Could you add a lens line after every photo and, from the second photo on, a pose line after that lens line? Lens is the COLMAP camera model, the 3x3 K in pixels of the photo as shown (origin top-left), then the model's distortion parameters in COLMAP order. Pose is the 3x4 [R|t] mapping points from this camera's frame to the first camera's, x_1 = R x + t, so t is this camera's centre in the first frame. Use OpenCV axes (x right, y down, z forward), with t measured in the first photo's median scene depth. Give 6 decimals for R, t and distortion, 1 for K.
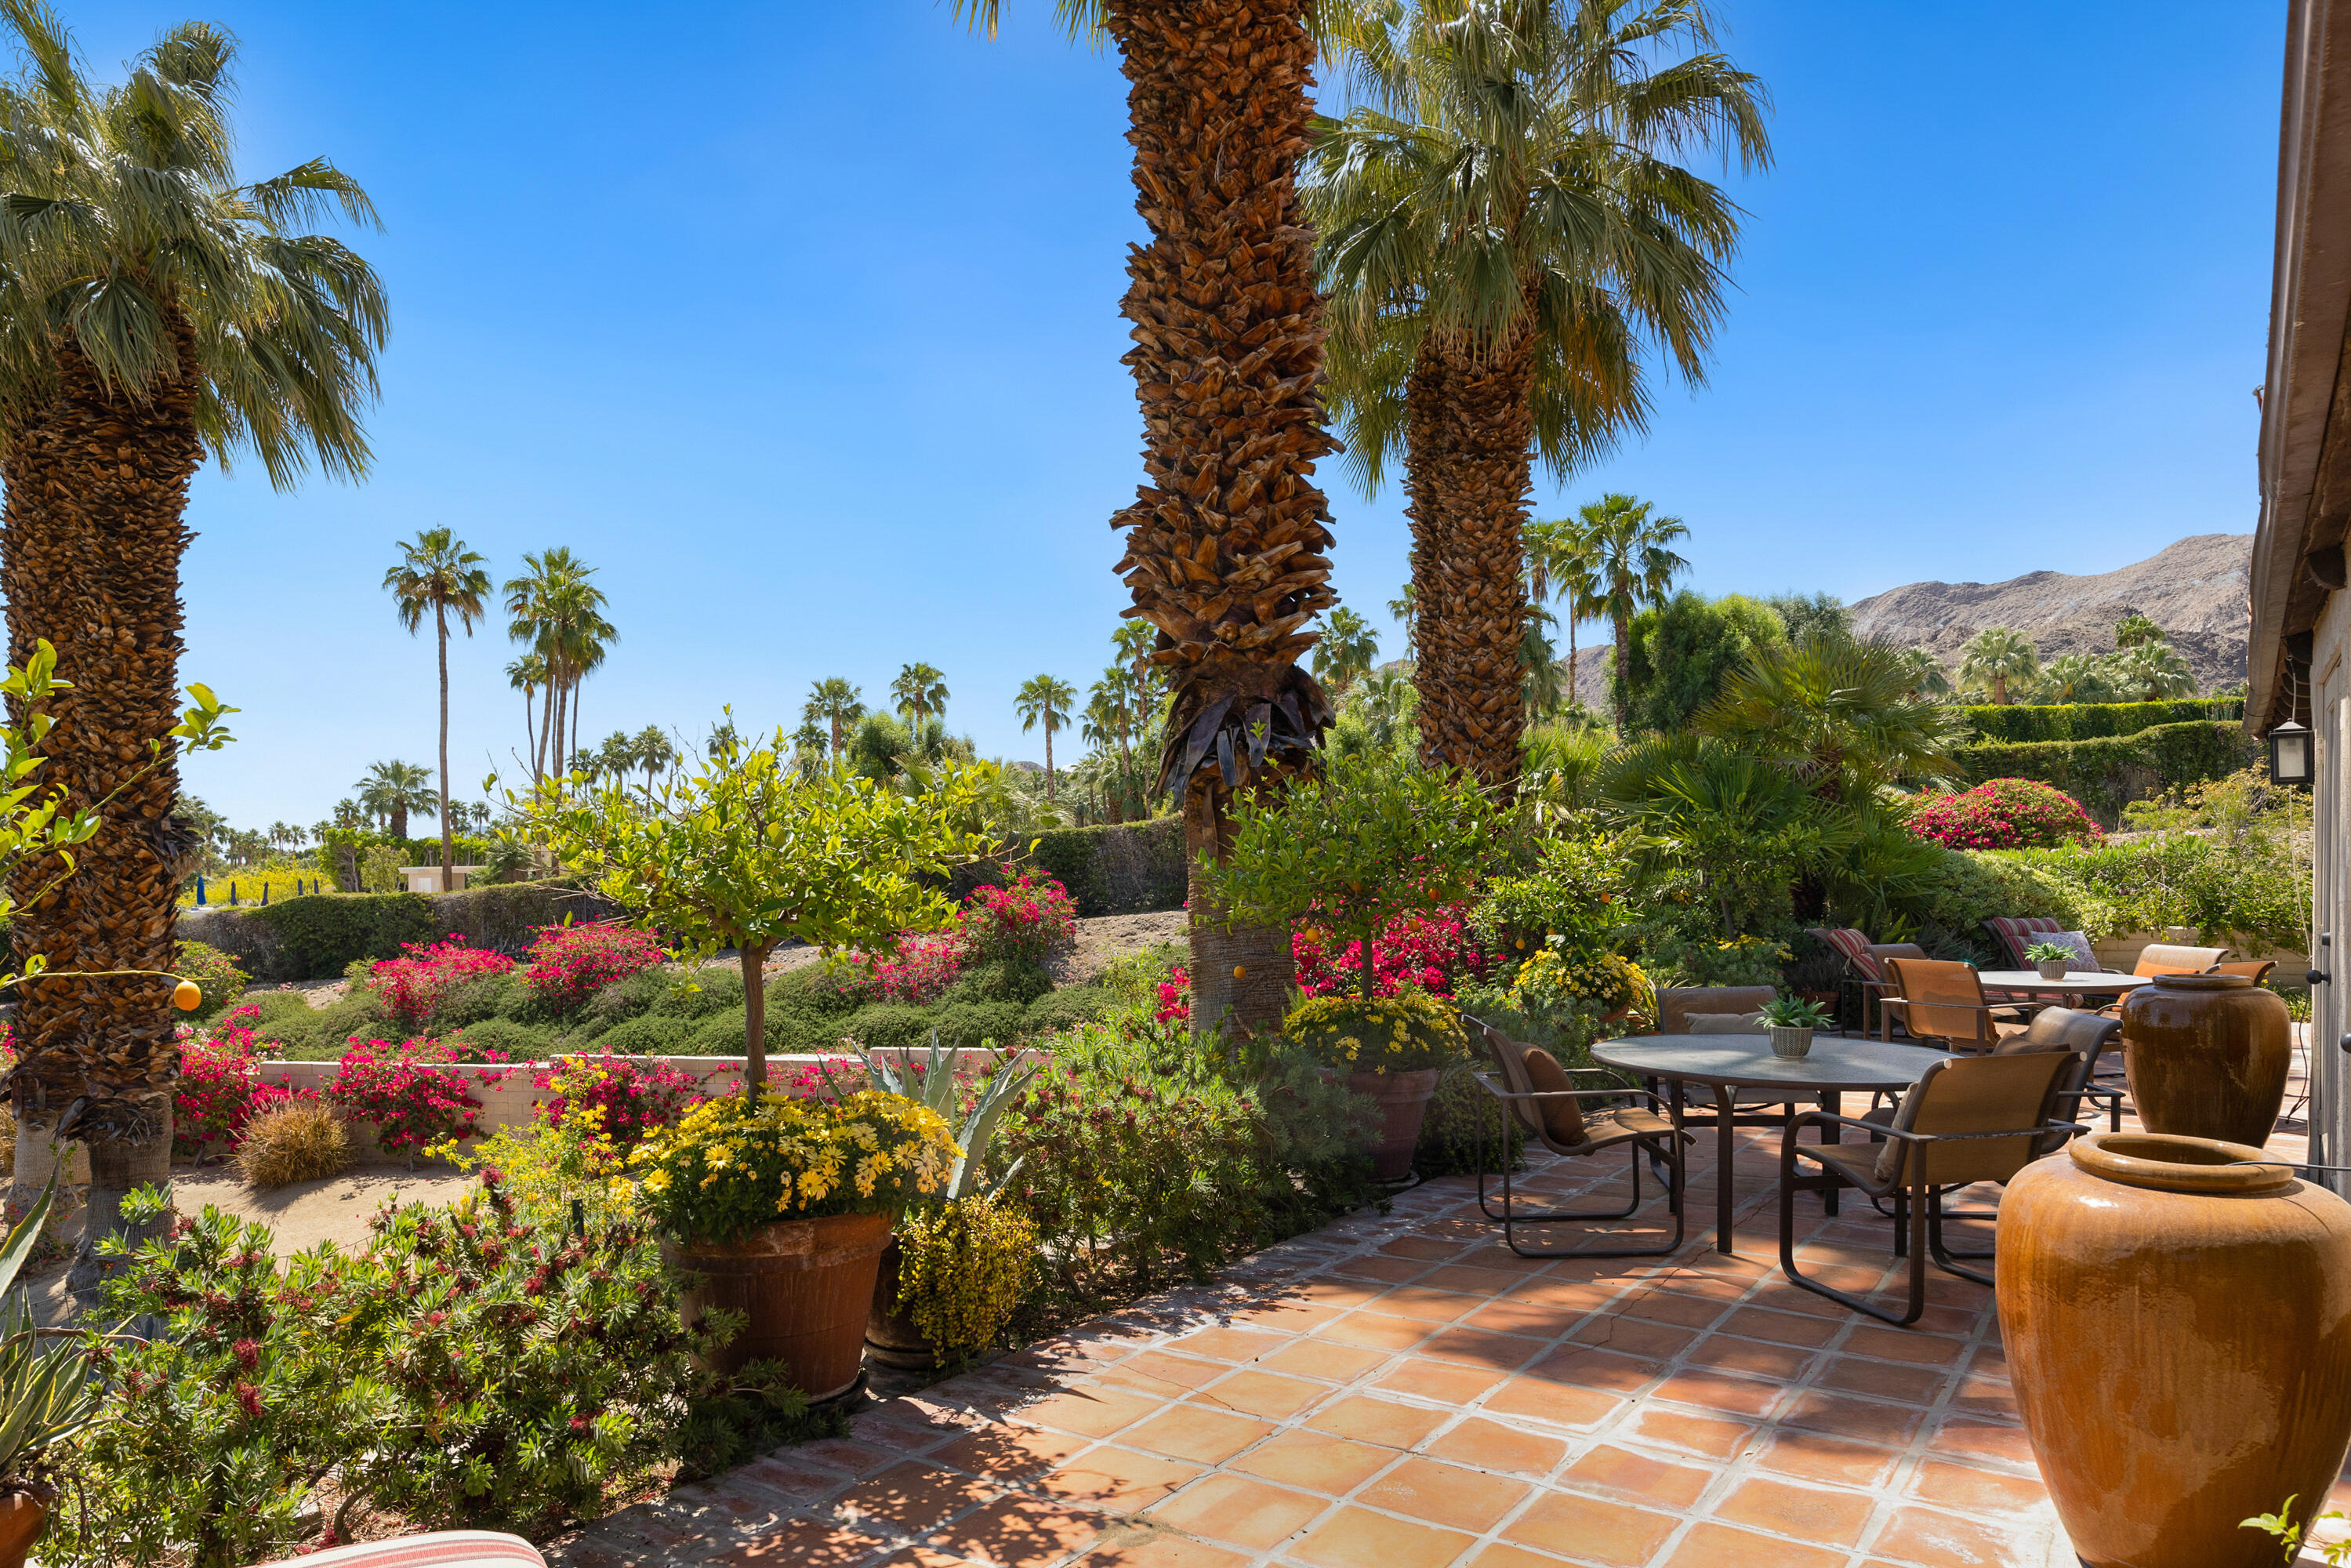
lens RADIAL K [[1581.5, 0, 1162.9], [0, 1581.5, 786.3], [0, 0, 1]] dist [0.017295, -0.001715]
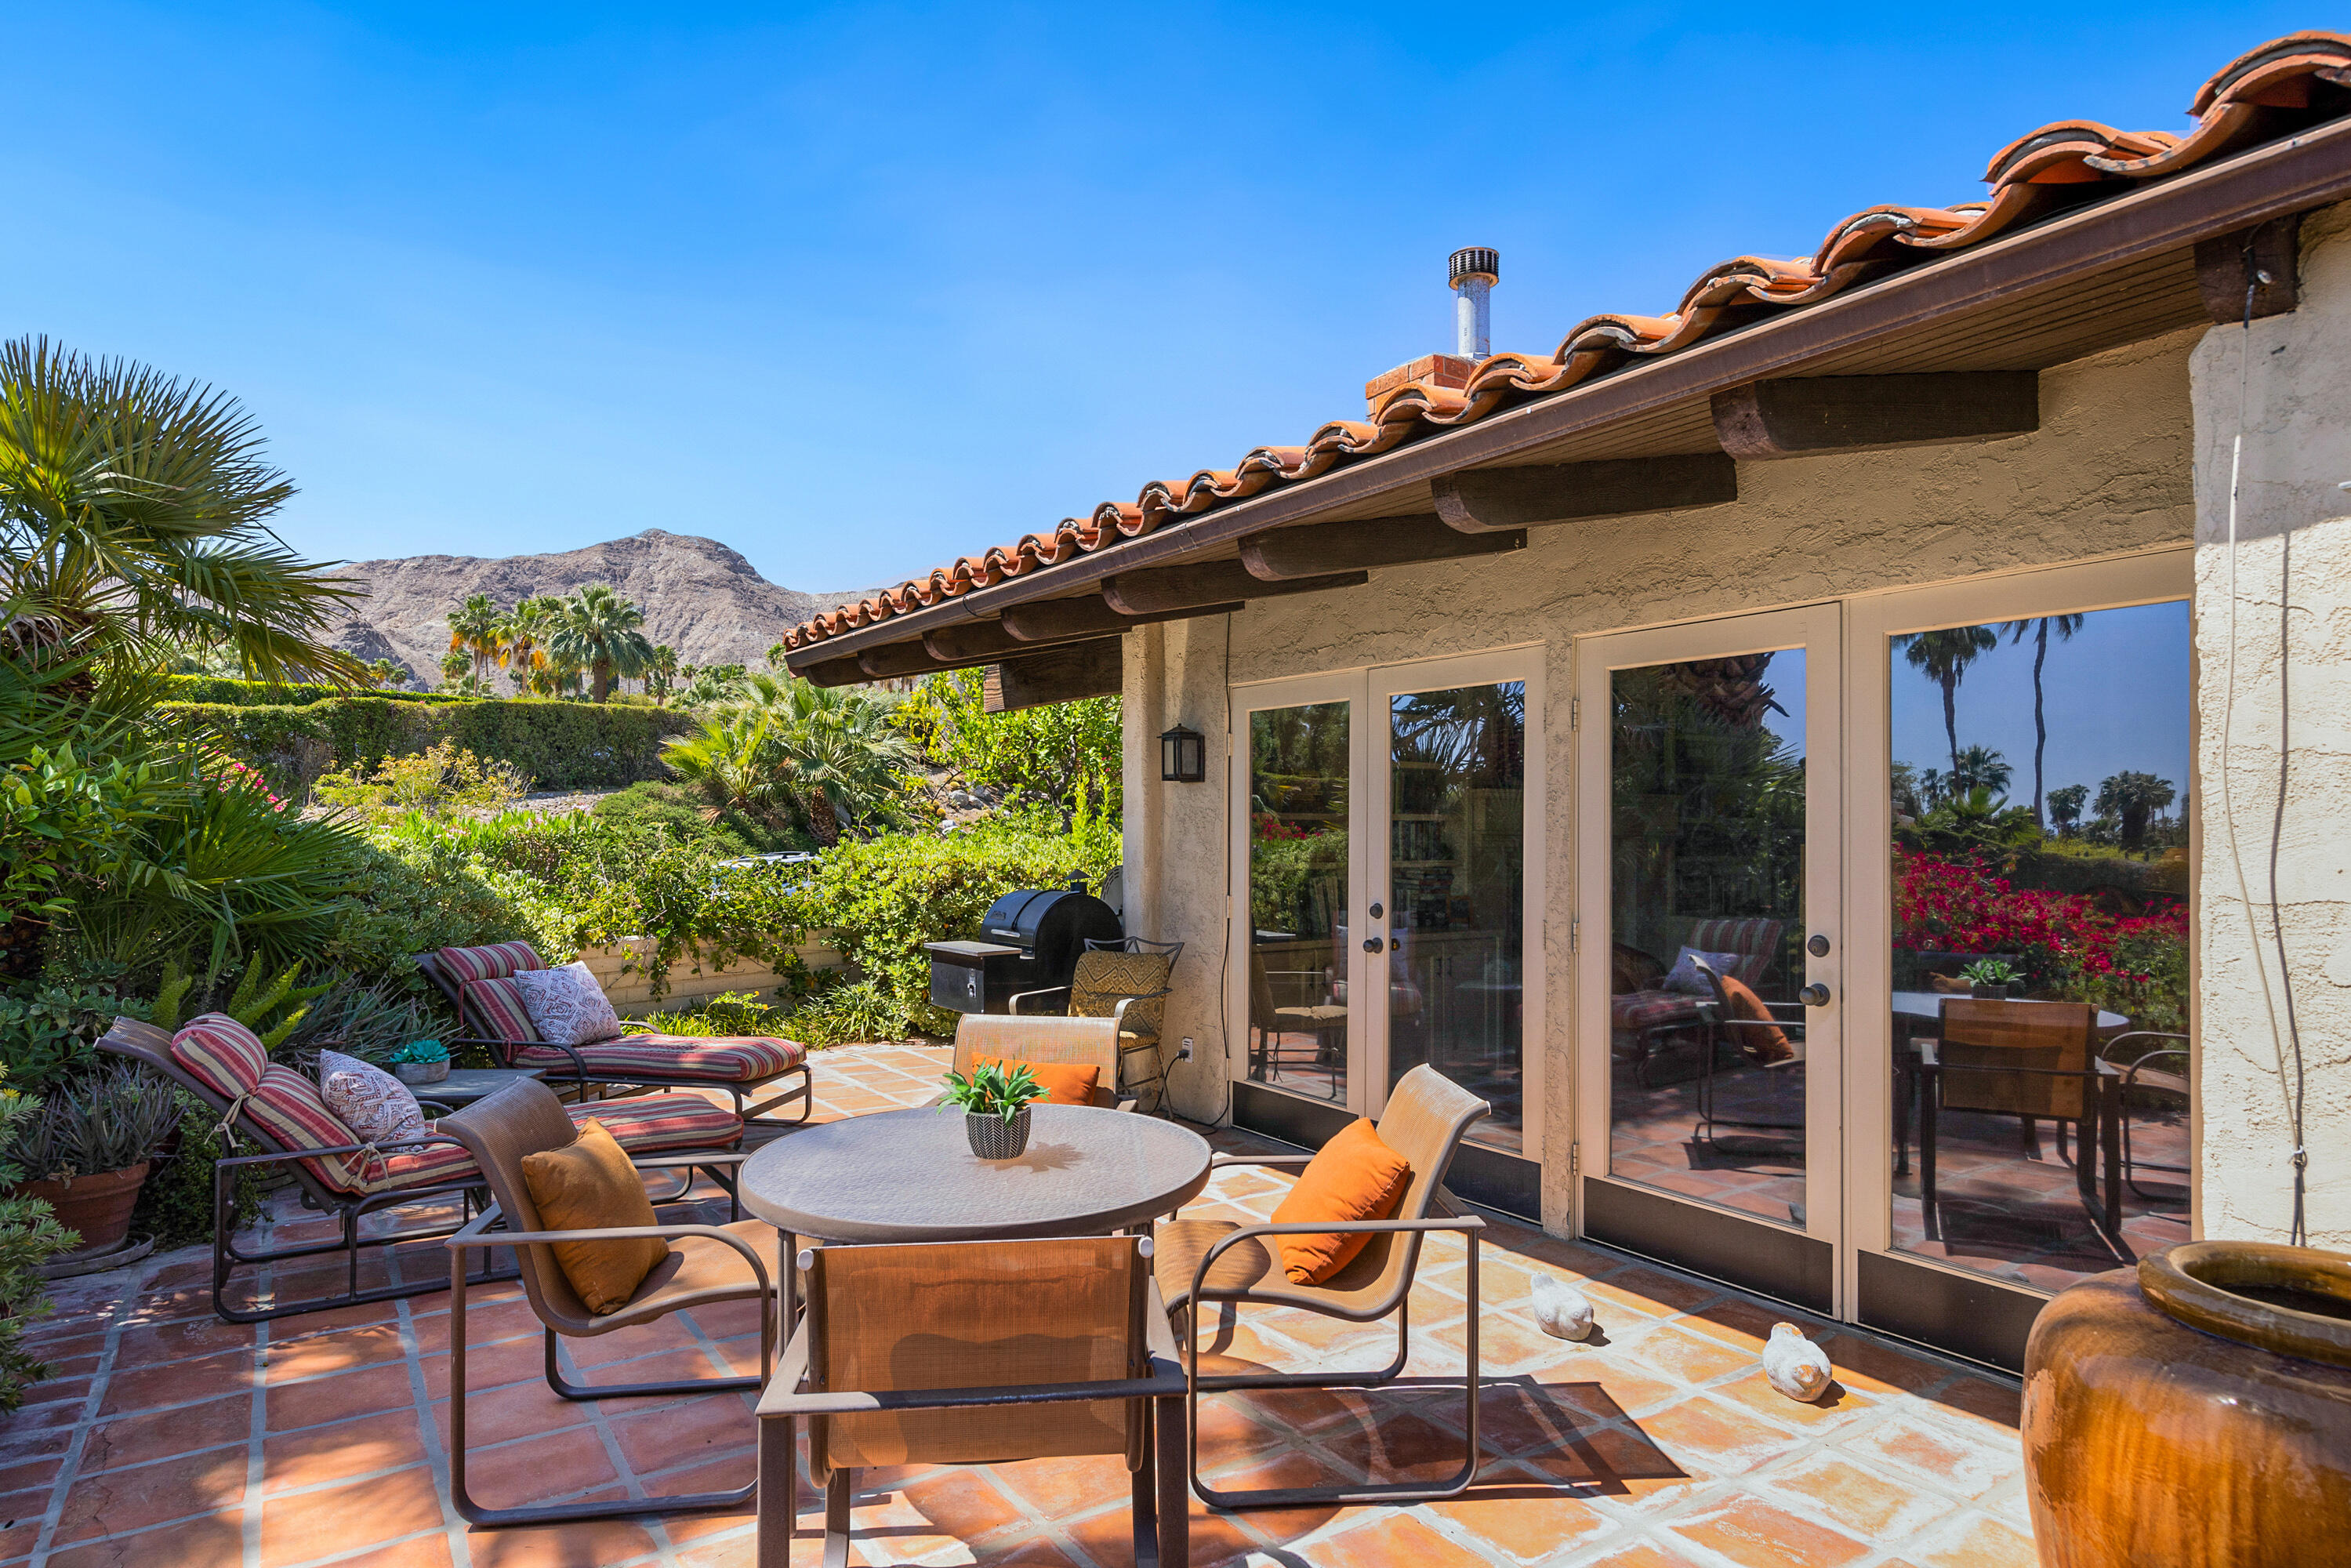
lens RADIAL K [[1322.4, 0, 1206.2], [0, 1322.4, 824.6], [0, 0, 1]] dist [-0.002976, 0.004818]
pose [[0.360628, 0.013015, 0.932619, 0.179942], [-0.048268, 0.998823, 0.004726, 0.023355], [-0.931460, -0.046720, 0.360832, 0.554318]]
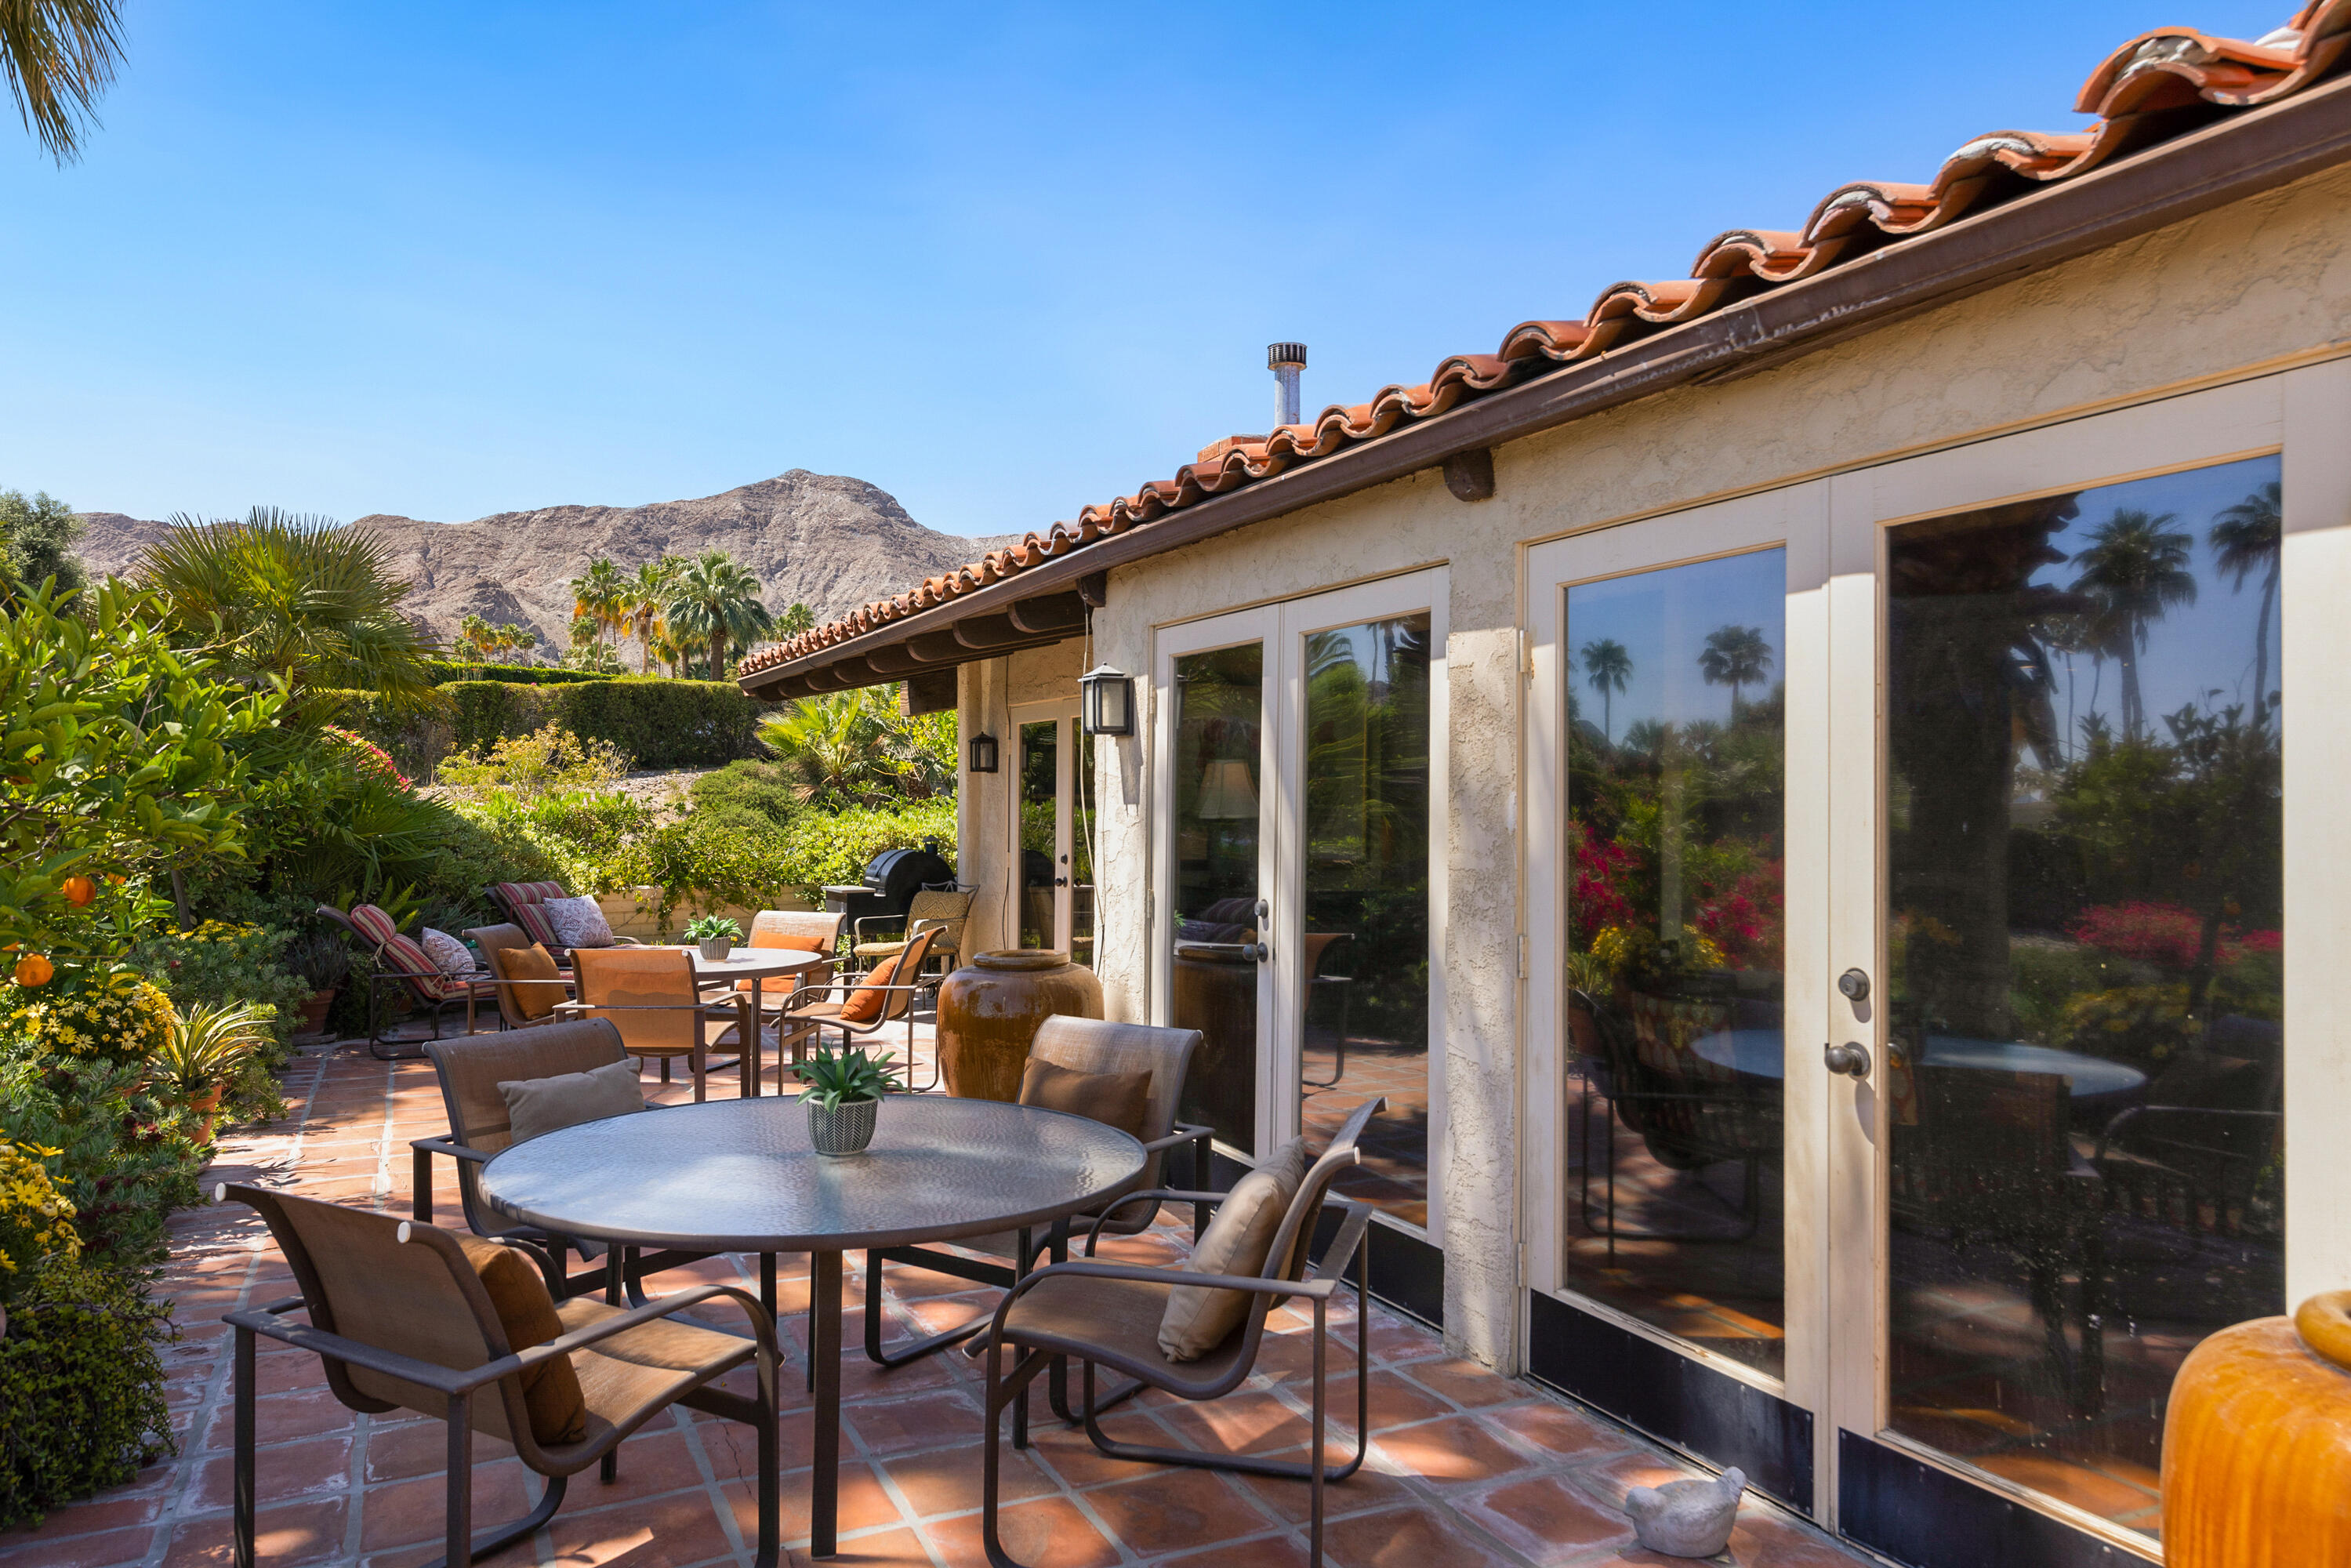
lens RADIAL K [[1581.5, 0, 1164.8], [0, 1581.5, 783.2], [0, 0, 1]] dist [0.017295, -0.001715]
pose [[0.509959, 0.025291, 0.859827, -0.017935], [-0.048157, 0.998839, -0.000818, 0.013021], [-0.858850, -0.040990, 0.510585, 0.256240]]
